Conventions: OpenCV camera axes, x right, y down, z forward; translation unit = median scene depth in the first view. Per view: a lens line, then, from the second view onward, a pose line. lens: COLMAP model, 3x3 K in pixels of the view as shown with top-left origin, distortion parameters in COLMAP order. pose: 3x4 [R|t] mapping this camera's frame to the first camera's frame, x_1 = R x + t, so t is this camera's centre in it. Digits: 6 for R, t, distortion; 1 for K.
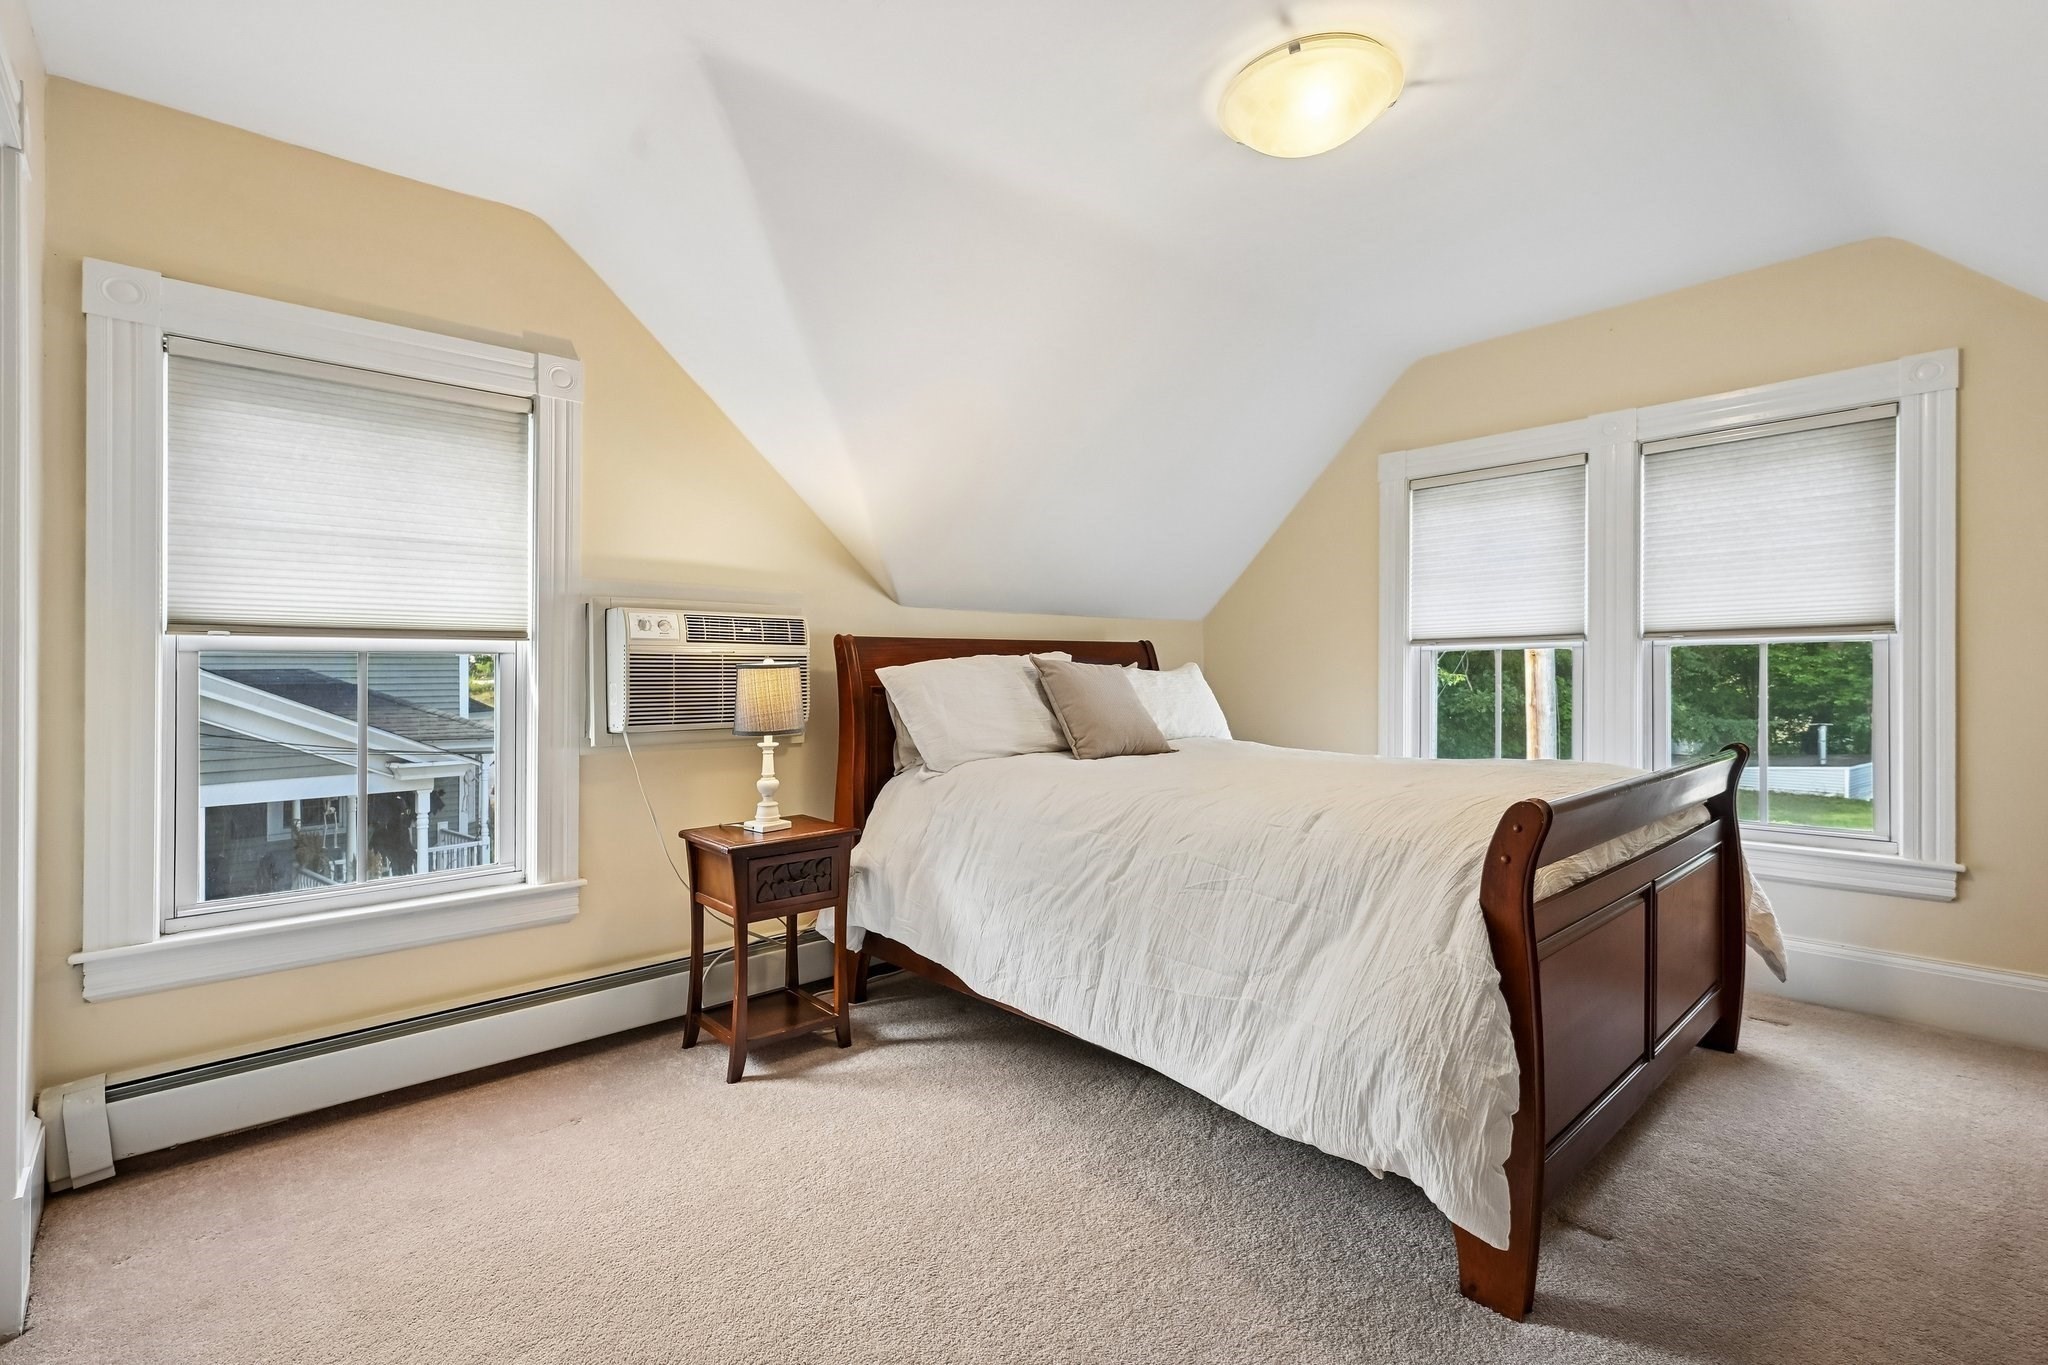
lens RADIAL K [[916.0, 0, 1027.3], [0, 916.0, 678.4], [0, 0, 1]] dist [0.001259, 0.000035]
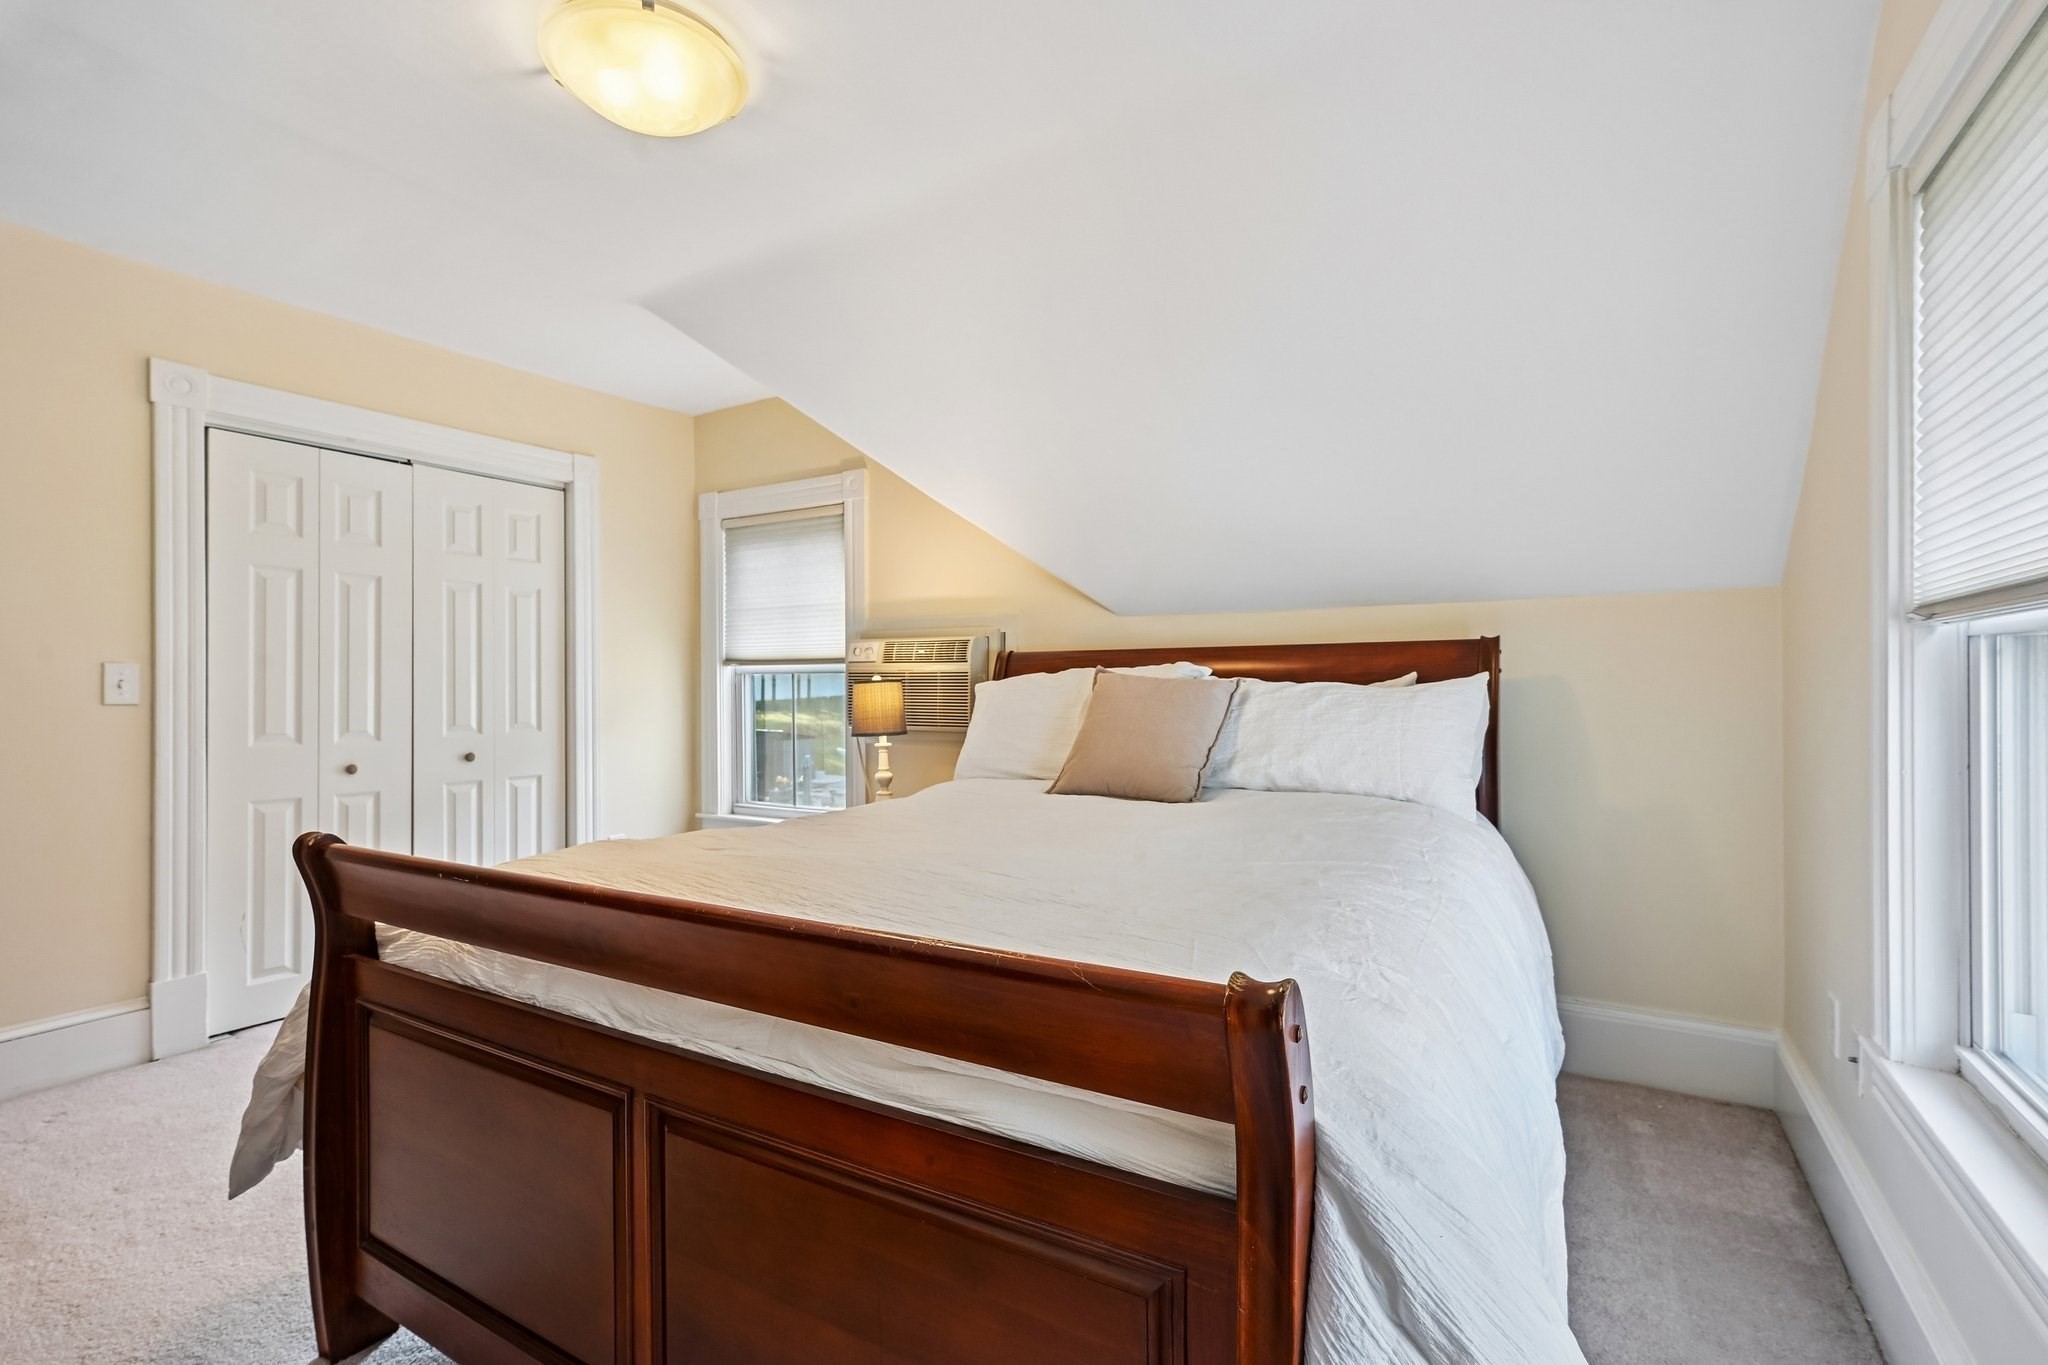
lens RADIAL K [[916.0, 0, 1032.2], [0, 916.0, 677.1], [0, 0, 1]] dist [0.001259, 0.000035]
pose [[0.290716, 0.003701, -0.956802, 0.961976], [-0.000295, 0.999993, 0.003779, -0.024965], [0.956809, -0.000817, 0.290715, 0.832658]]
